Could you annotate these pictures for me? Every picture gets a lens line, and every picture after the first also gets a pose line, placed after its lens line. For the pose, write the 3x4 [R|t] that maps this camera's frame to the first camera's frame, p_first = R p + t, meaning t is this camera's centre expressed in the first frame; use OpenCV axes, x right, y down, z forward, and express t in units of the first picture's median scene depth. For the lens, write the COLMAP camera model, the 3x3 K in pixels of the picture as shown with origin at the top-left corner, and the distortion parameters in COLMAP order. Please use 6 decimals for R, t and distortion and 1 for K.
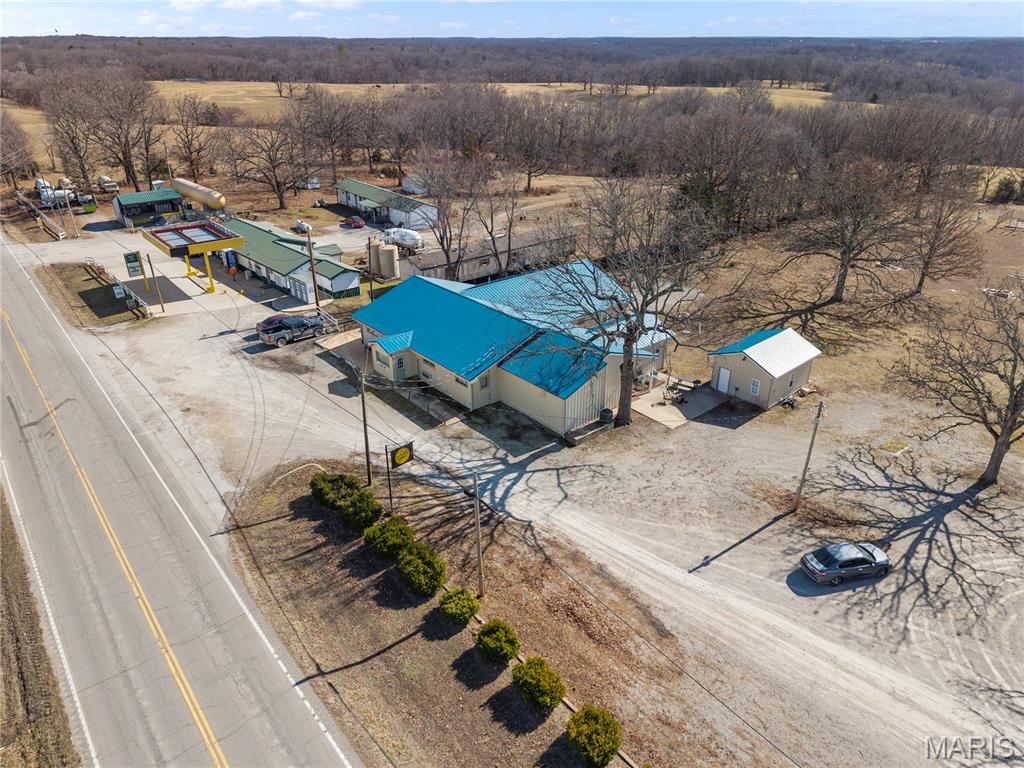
lens RADIAL K [[693.9, 0, 514.7], [0, 693.9, 381.0], [0, 0, 1]] dist [0.021070, -0.016181]
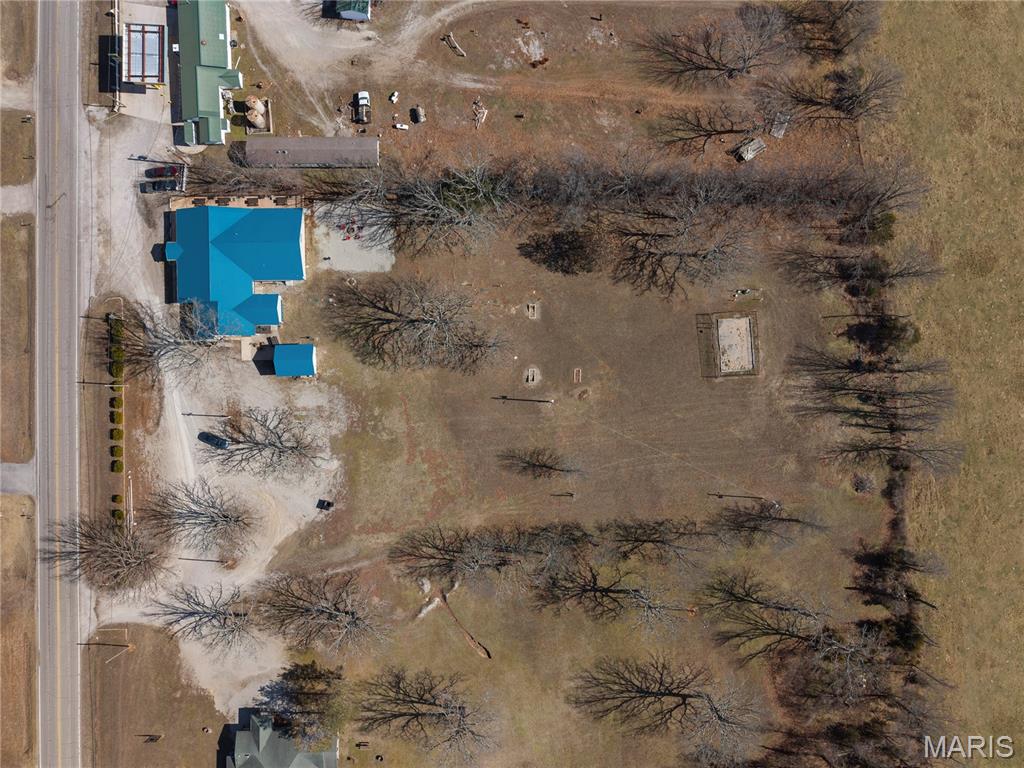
lens RADIAL K [[693.9, 0, 514.7], [0, 693.9, 381.0], [0, 0, 1]] dist [0.021070, -0.016181]
pose [[0.766738, 0.641855, 0.011622, 1.134367], [-0.298298, 0.340189, 0.891790, -2.799929], [0.568447, -0.687236, 0.452299, 0.378592]]
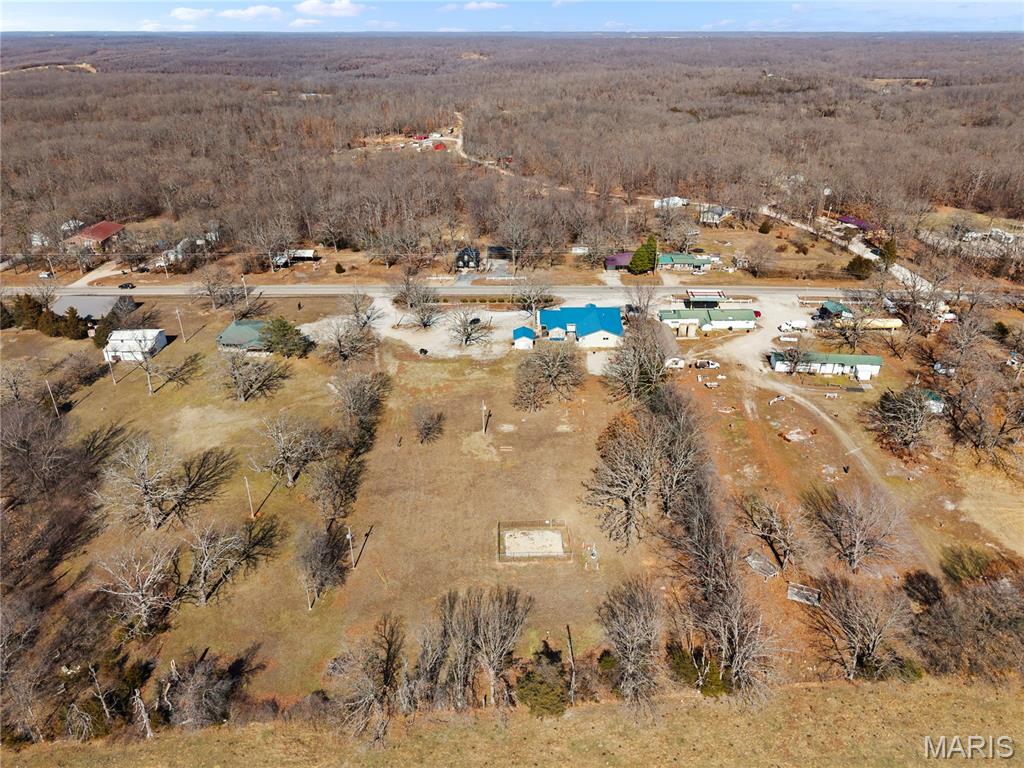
lens RADIAL K [[693.9, 0, 514.7], [0, 693.9, 381.0], [0, 0, 1]] dist [0.021070, -0.016181]
pose [[-0.665218, 0.338270, -0.665626, 3.362385], [-0.324123, 0.672276, 0.665574, -2.637853], [0.672629, 0.658497, -0.337569, 2.774519]]
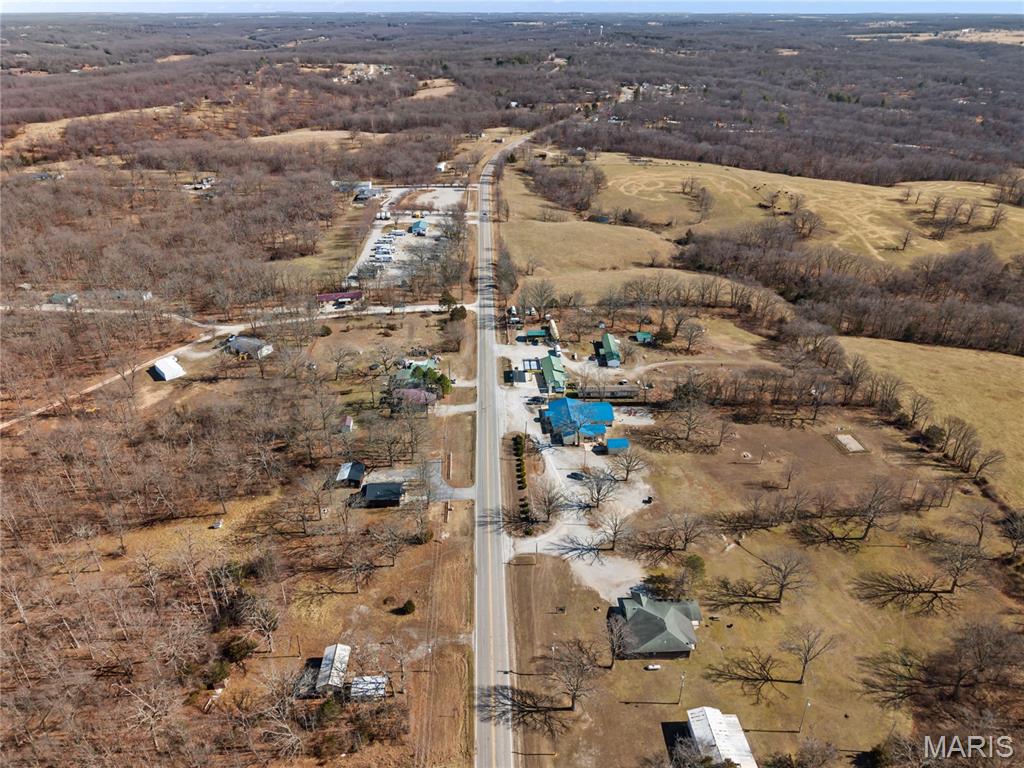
lens RADIAL K [[683.9, 0, 512.0], [0, 683.9, 384.0], [0, 0, 1]] dist [0.048174, -0.068194]
pose [[0.793205, 0.291900, -0.534434, 2.428456], [-0.267716, 0.955421, 0.124493, -0.904082], [0.546949, 0.044328, 0.835991, -3.566461]]
